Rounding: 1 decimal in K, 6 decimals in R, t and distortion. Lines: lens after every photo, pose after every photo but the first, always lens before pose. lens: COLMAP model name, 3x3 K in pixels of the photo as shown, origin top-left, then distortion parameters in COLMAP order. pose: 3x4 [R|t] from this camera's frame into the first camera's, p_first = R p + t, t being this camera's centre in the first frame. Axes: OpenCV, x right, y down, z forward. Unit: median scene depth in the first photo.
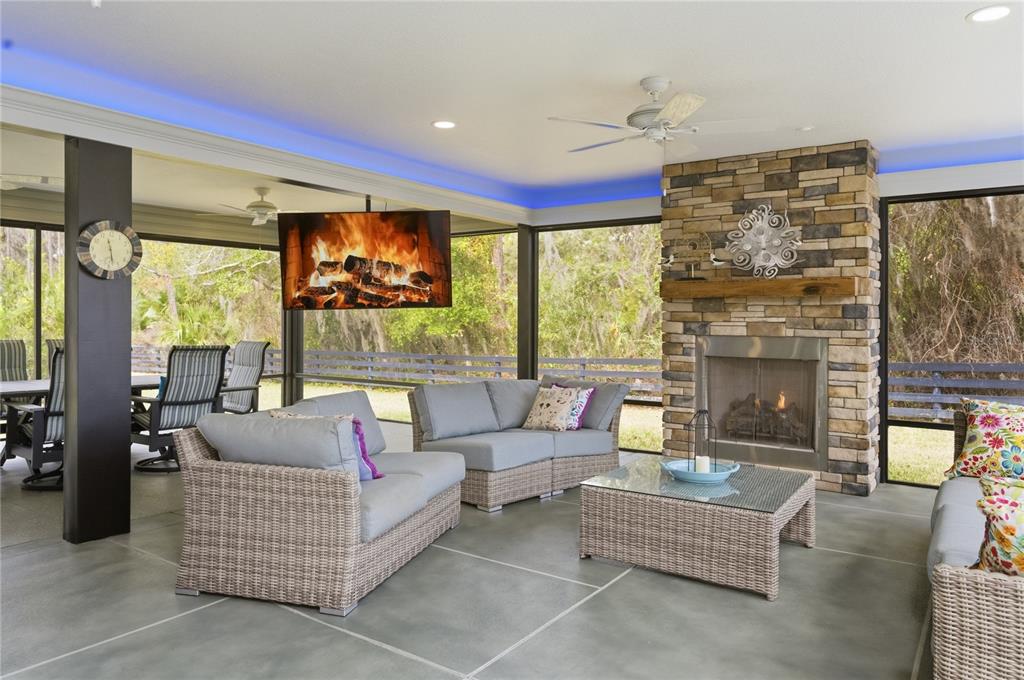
lens RADIAL K [[689.8, 0, 508.3], [0, 689.8, 314.8], [0, 0, 1]] dist [-0.012558, 0.016605]
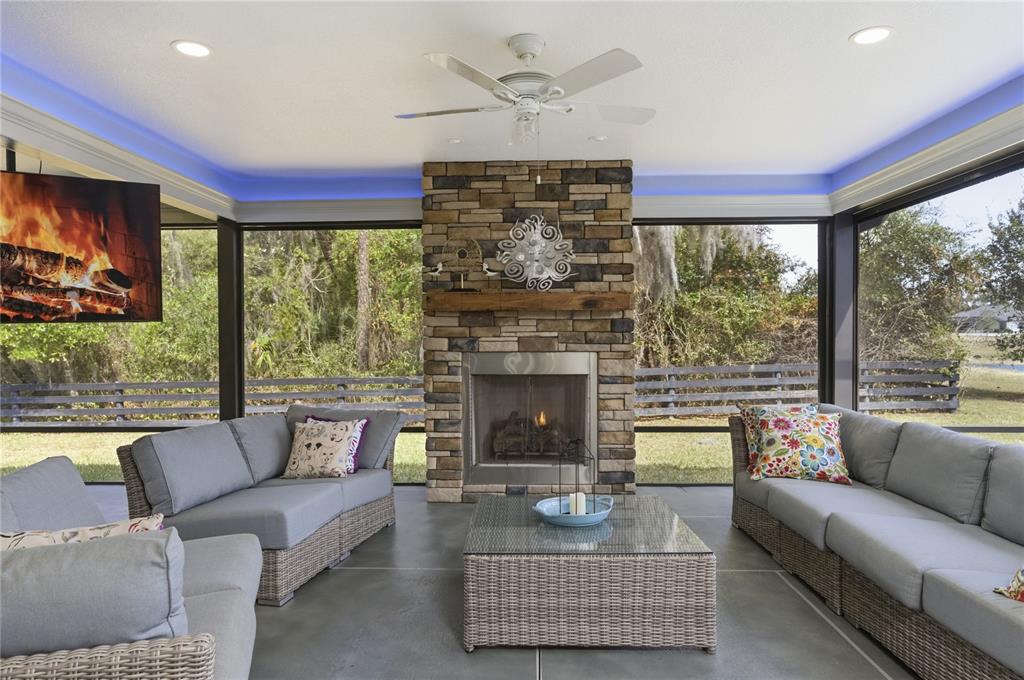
lens RADIAL K [[654.8, 0, 506.9], [0, 654.8, 338.2], [0, 0, 1]] dist [-0.023720, 0.026374]
pose [[0.839909, -0.010980, 0.542616, -0.156480], [0.006561, 0.999928, 0.010078, 0.002809], [-0.542687, -0.004905, 0.839920, 0.248623]]
